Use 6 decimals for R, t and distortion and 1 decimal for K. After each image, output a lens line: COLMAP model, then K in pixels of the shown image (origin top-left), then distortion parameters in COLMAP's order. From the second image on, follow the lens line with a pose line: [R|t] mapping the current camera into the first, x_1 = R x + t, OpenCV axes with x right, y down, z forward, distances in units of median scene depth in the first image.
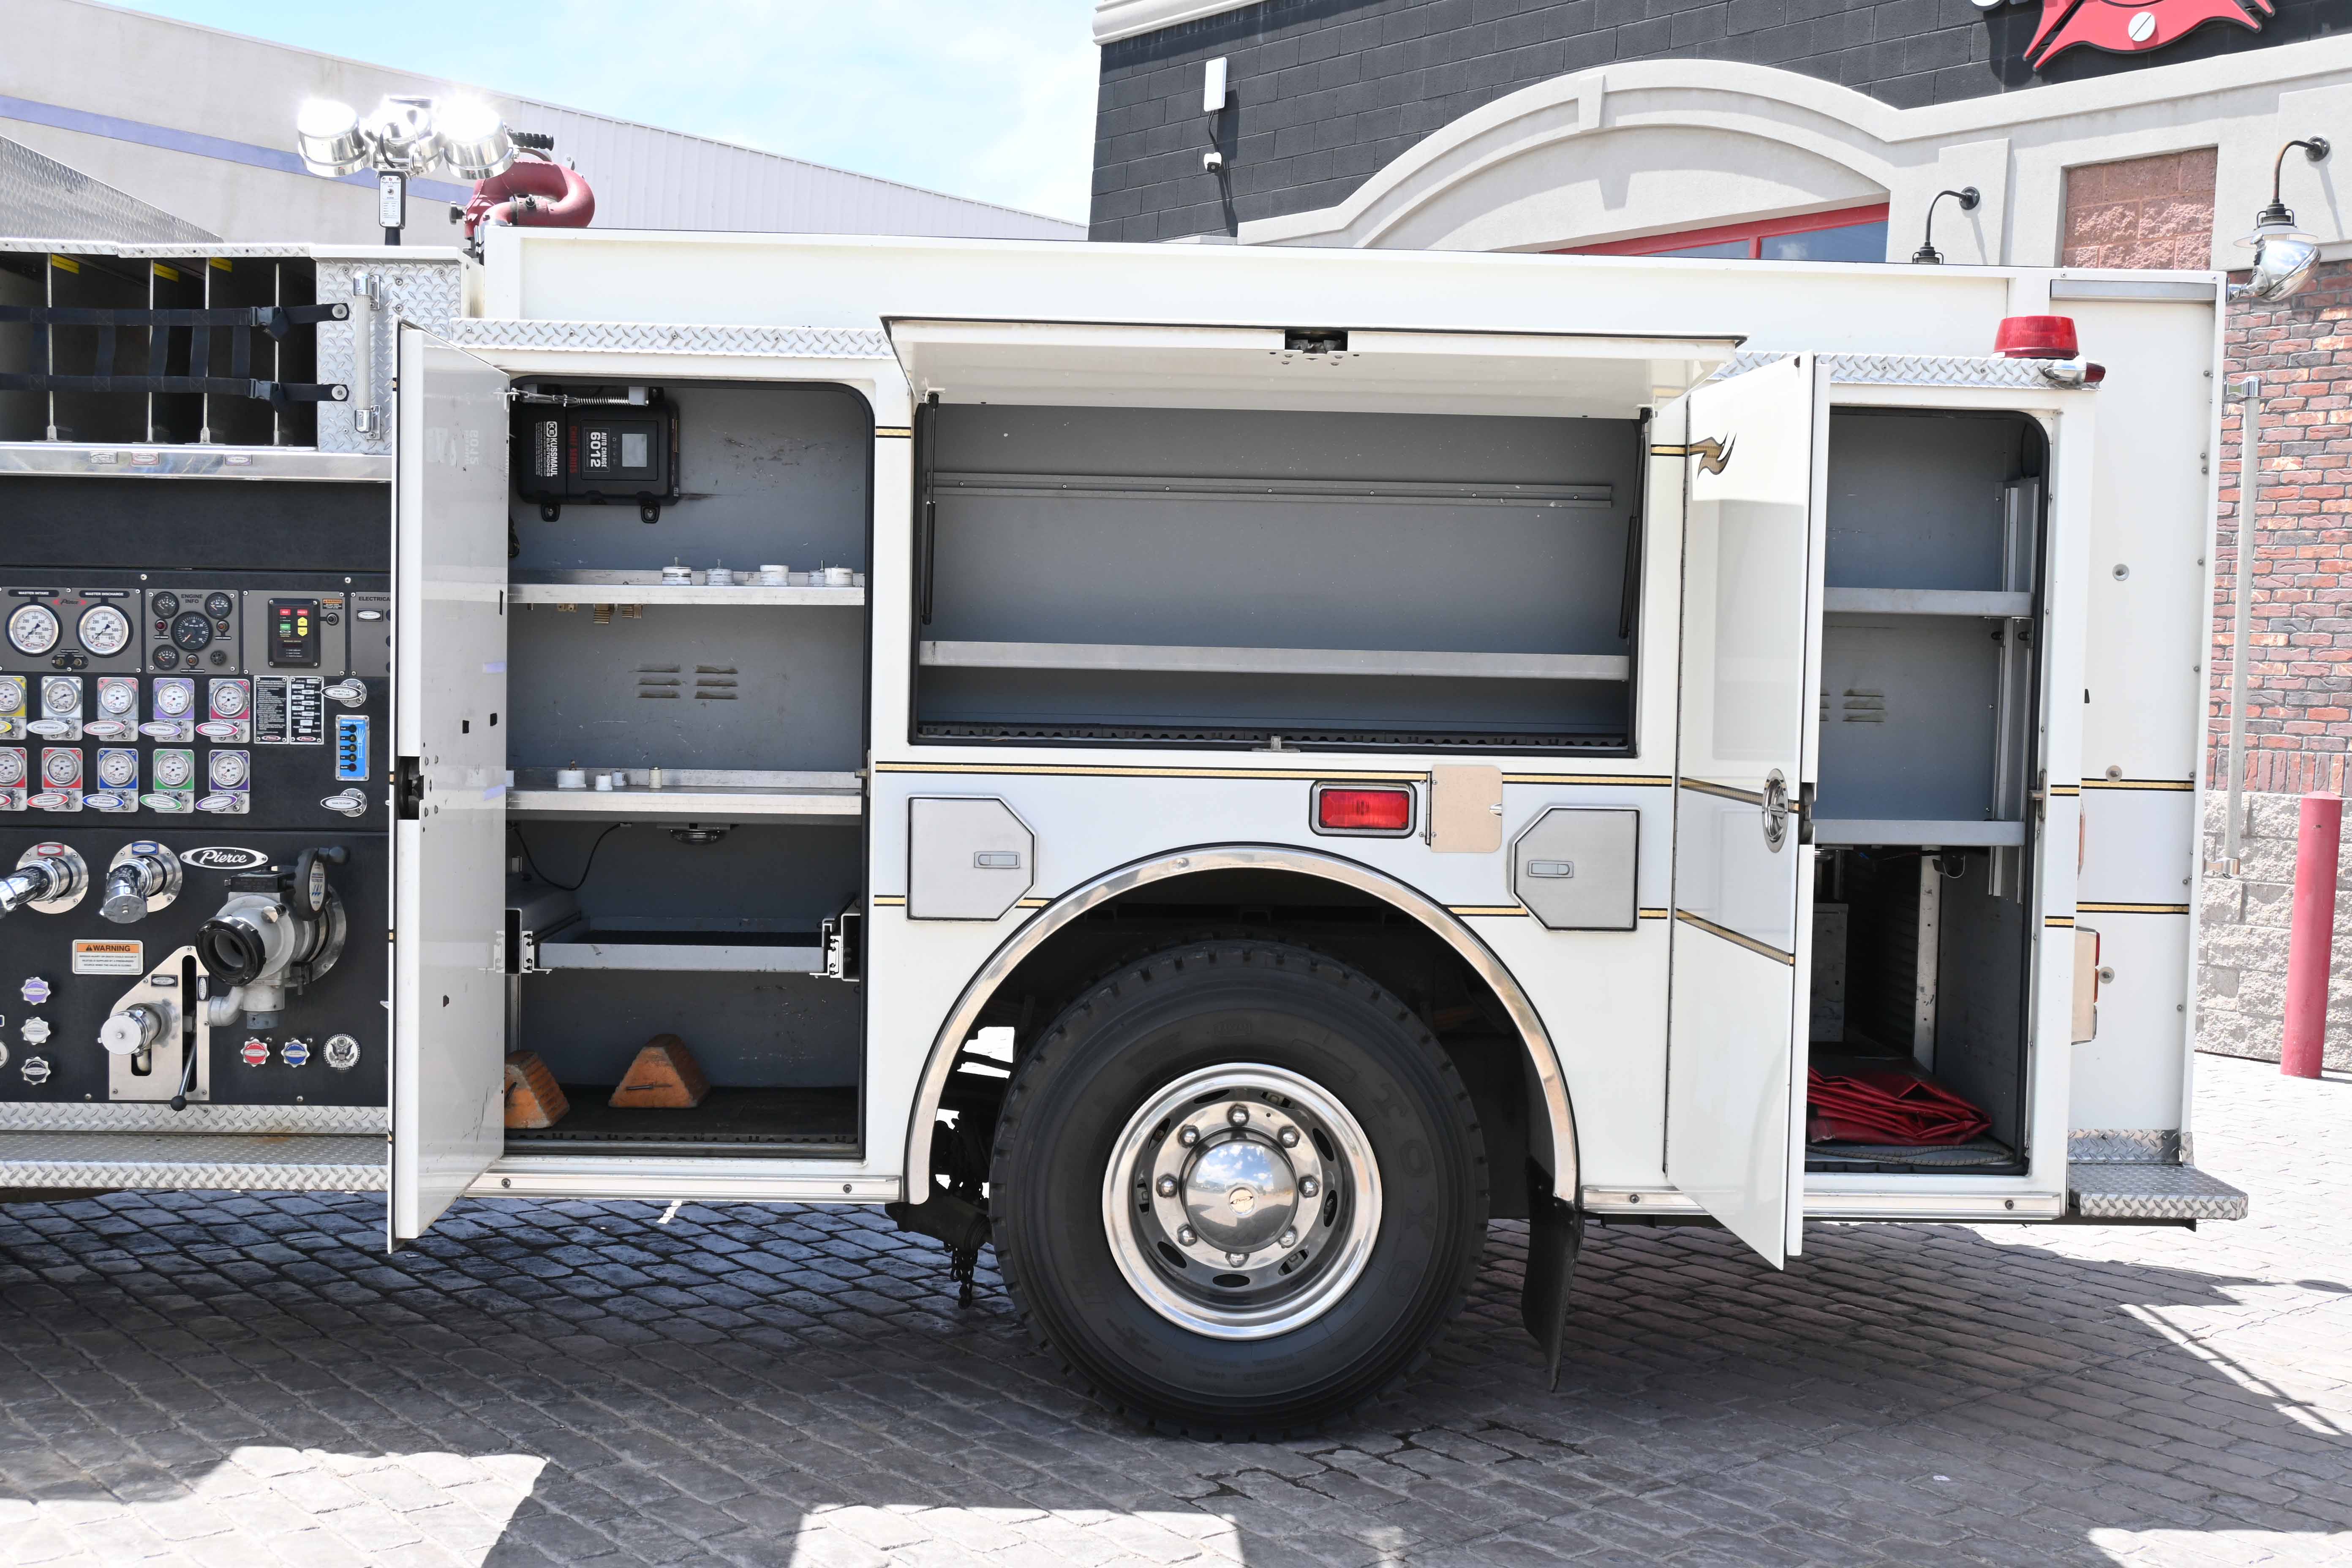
lens RADIAL K [[2617.2, 0, 1176.0], [0, 2617.2, 784.0], [0, 0, 1]] dist [0.000149, -0.008595]
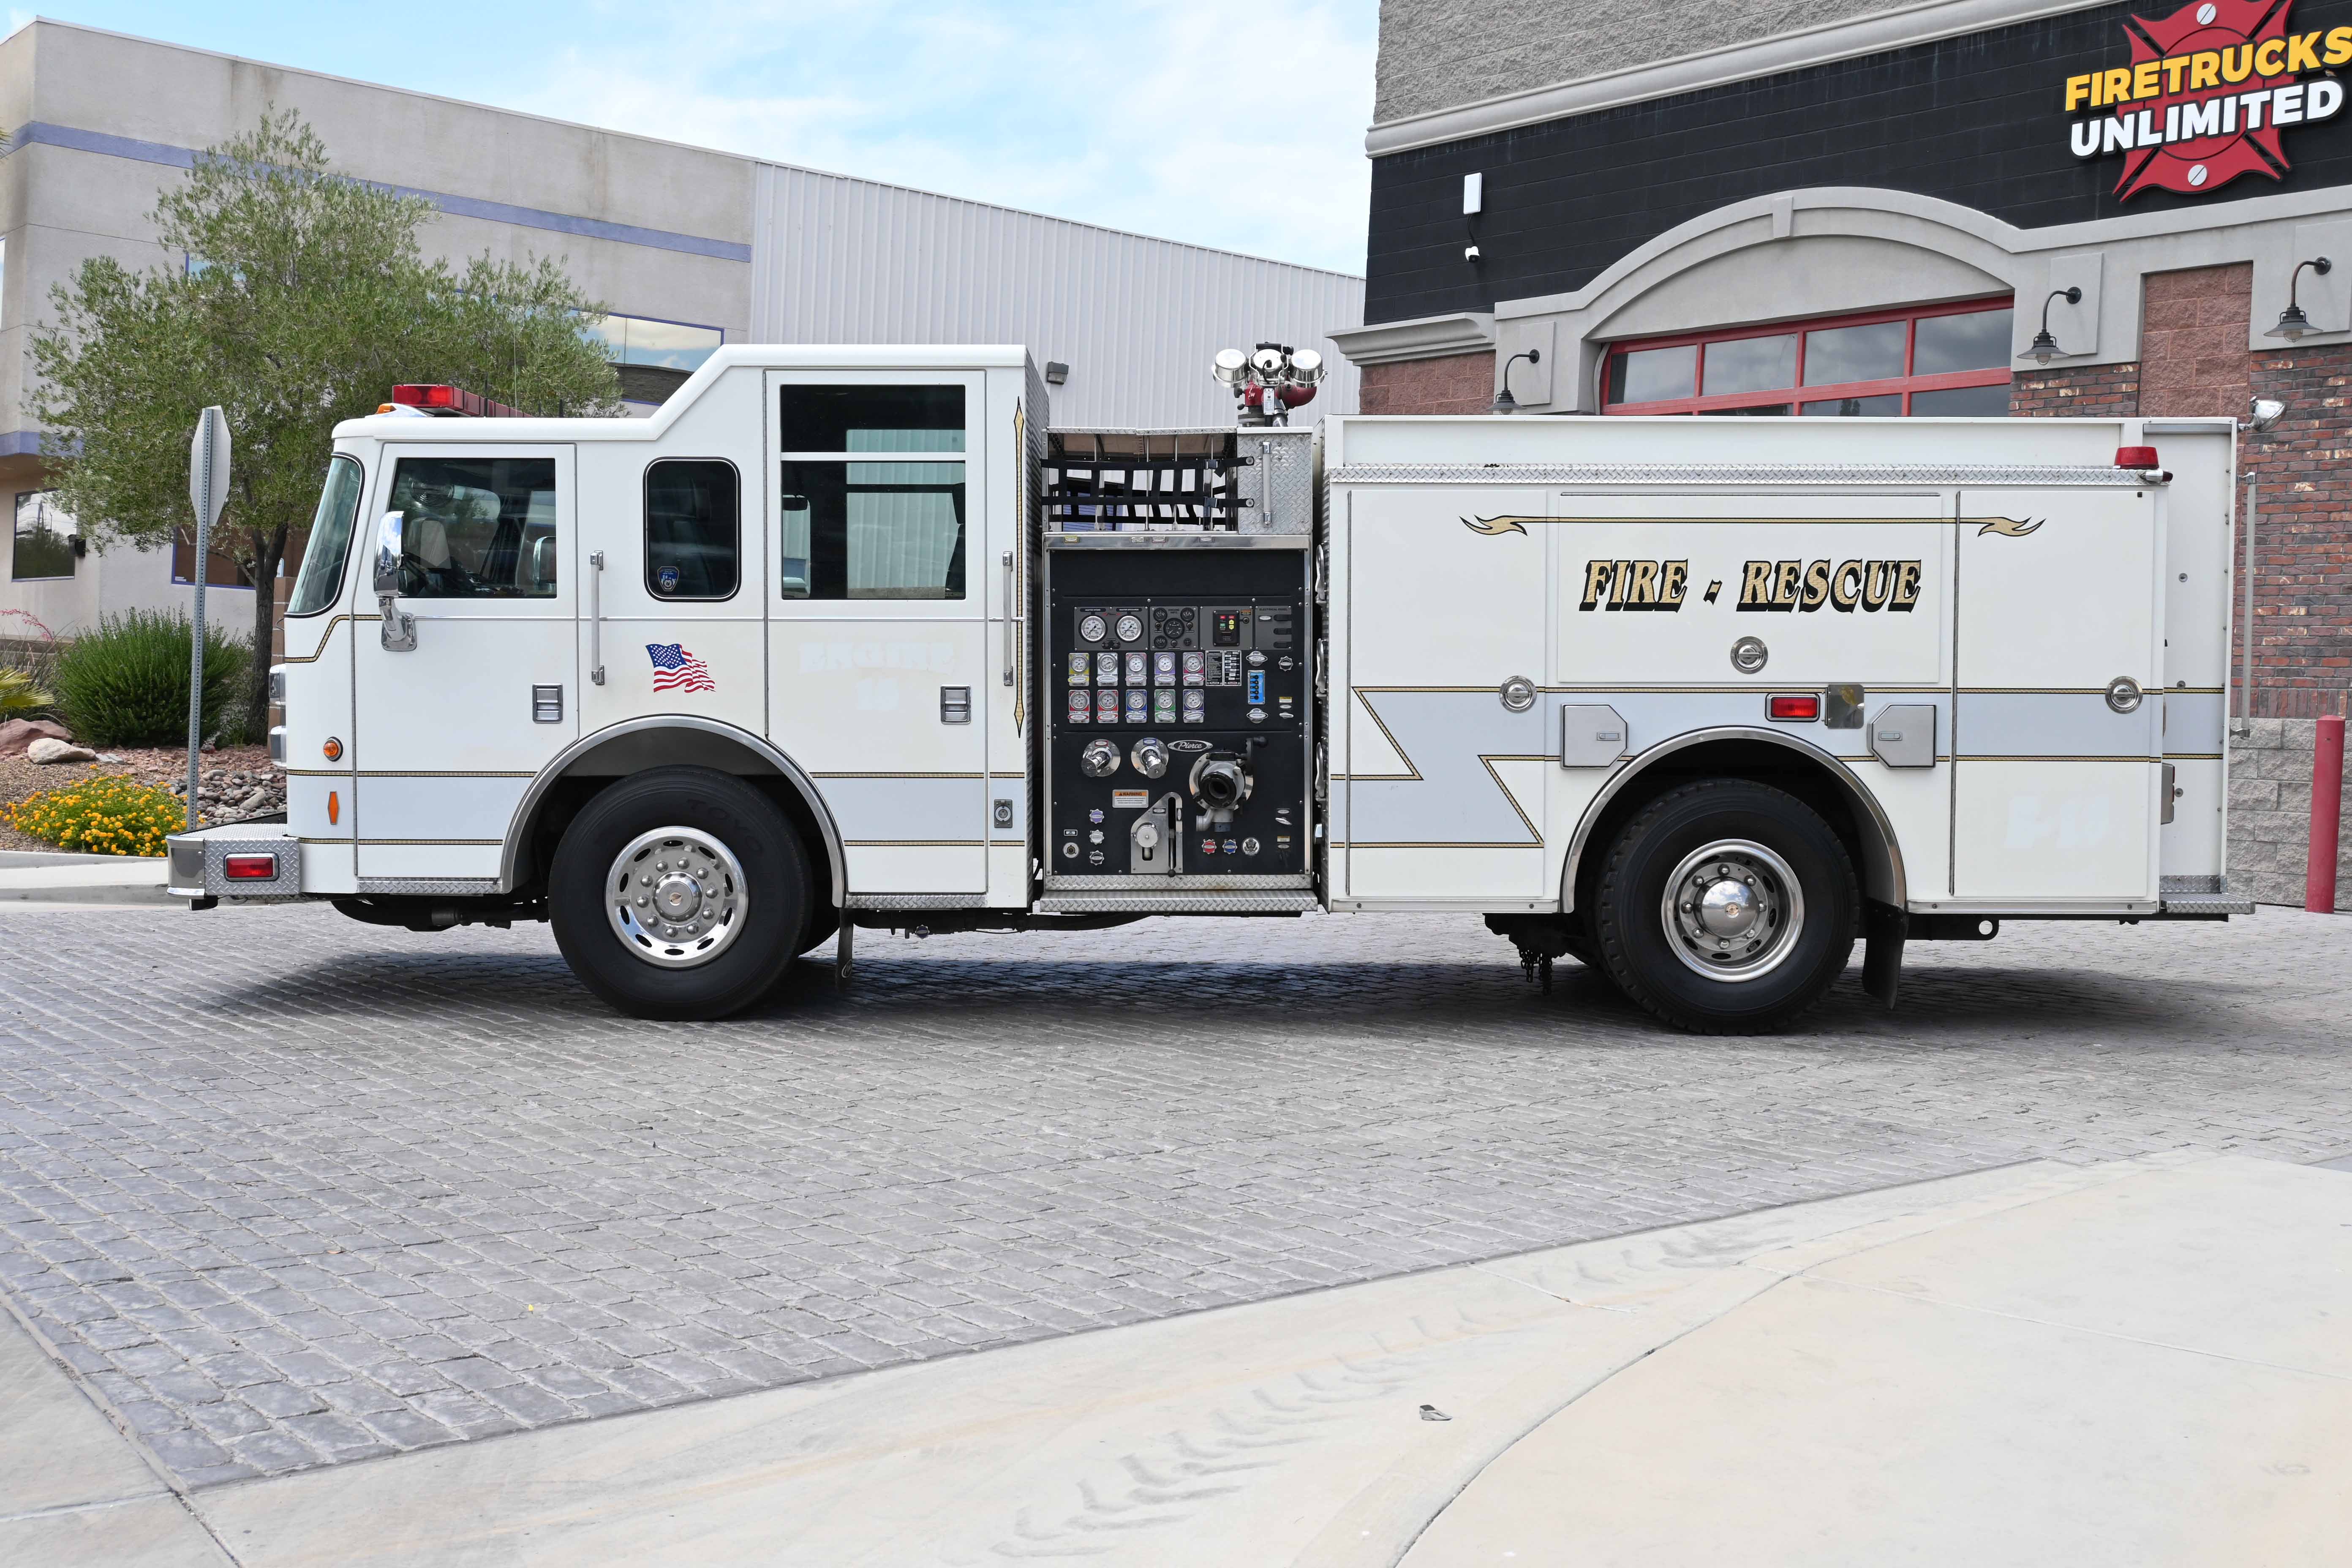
lens RADIAL K [[2651.8, 0, 1176.0], [0, 2651.8, 784.0], [0, 0, 1]] dist [0.004143, 0.005899]
pose [[0.999600, -0.017692, -0.022081, -0.333256], [0.017753, 0.999839, 0.002553, 0.051353], [0.022033, -0.002944, 0.999753, -0.952534]]
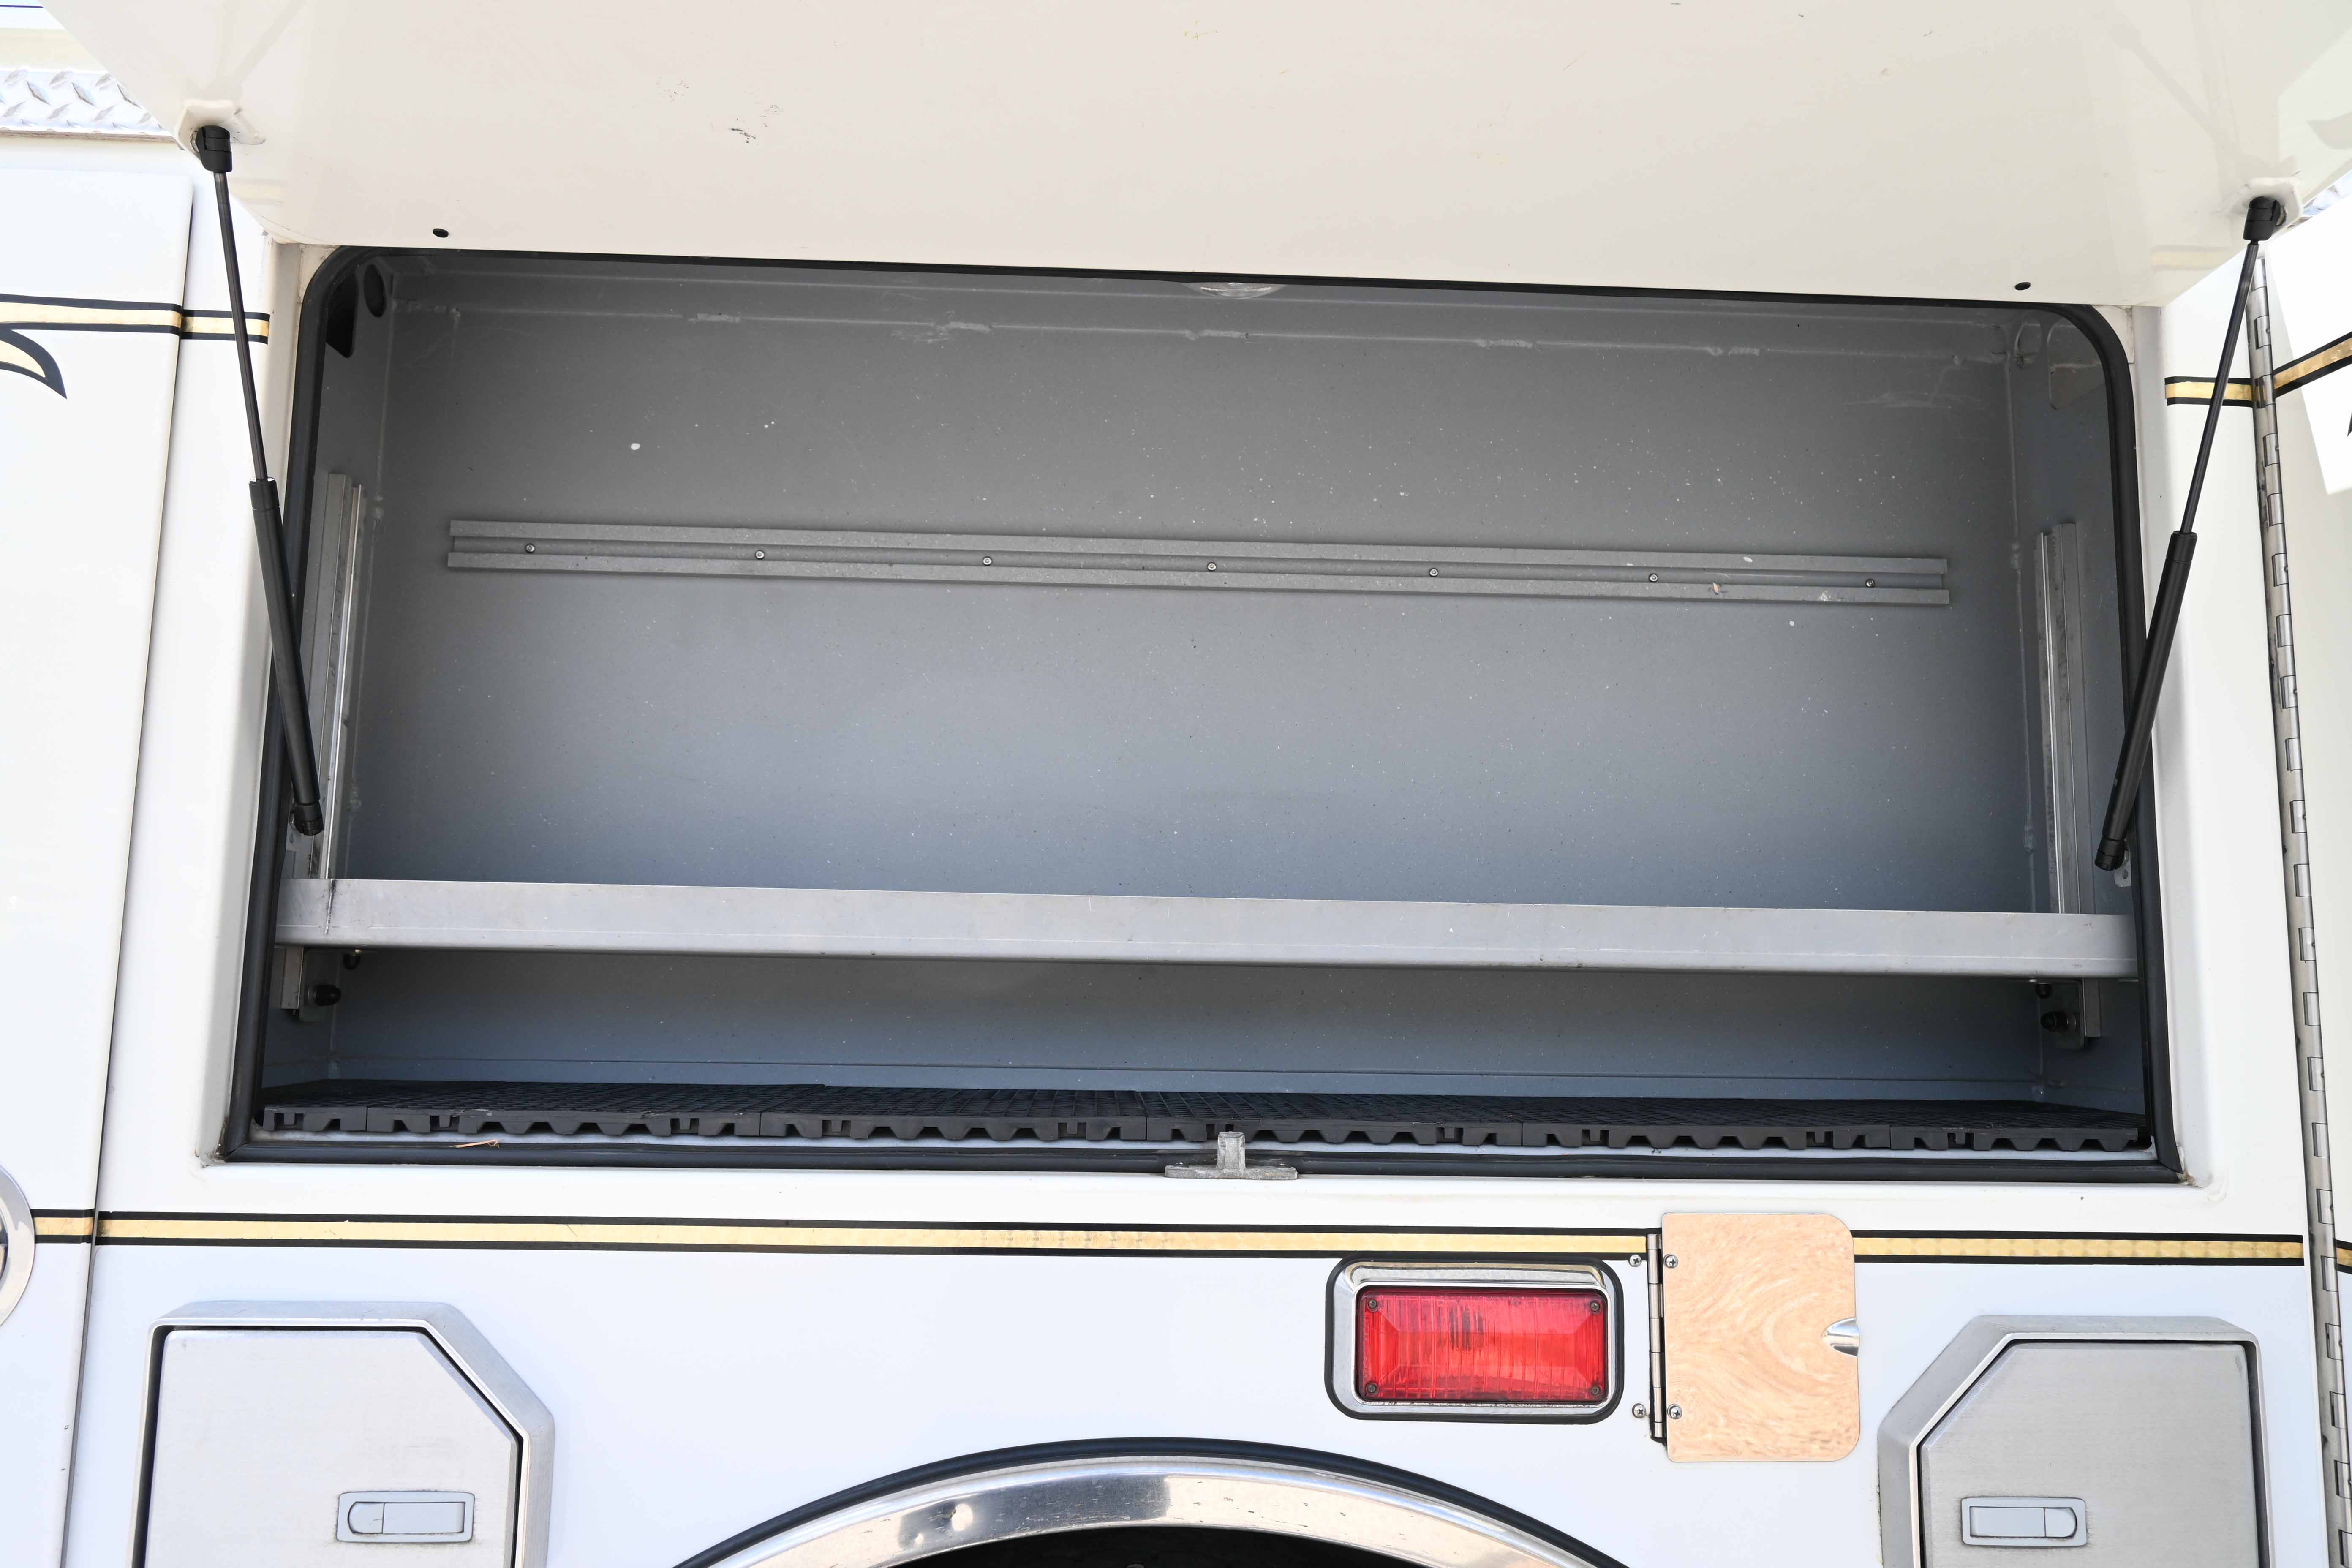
lens RADIAL K [[1591.0, 0, 1176.0], [0, 1591.0, 784.0], [0, 0, 1]] dist [-0.003495, -0.002304]
pose [[0.999988, -0.002434, 0.004294, 0.028643], [0.003138, 0.985007, -0.172487, -0.026962], [-0.003810, 0.172499, 0.985002, 0.744321]]
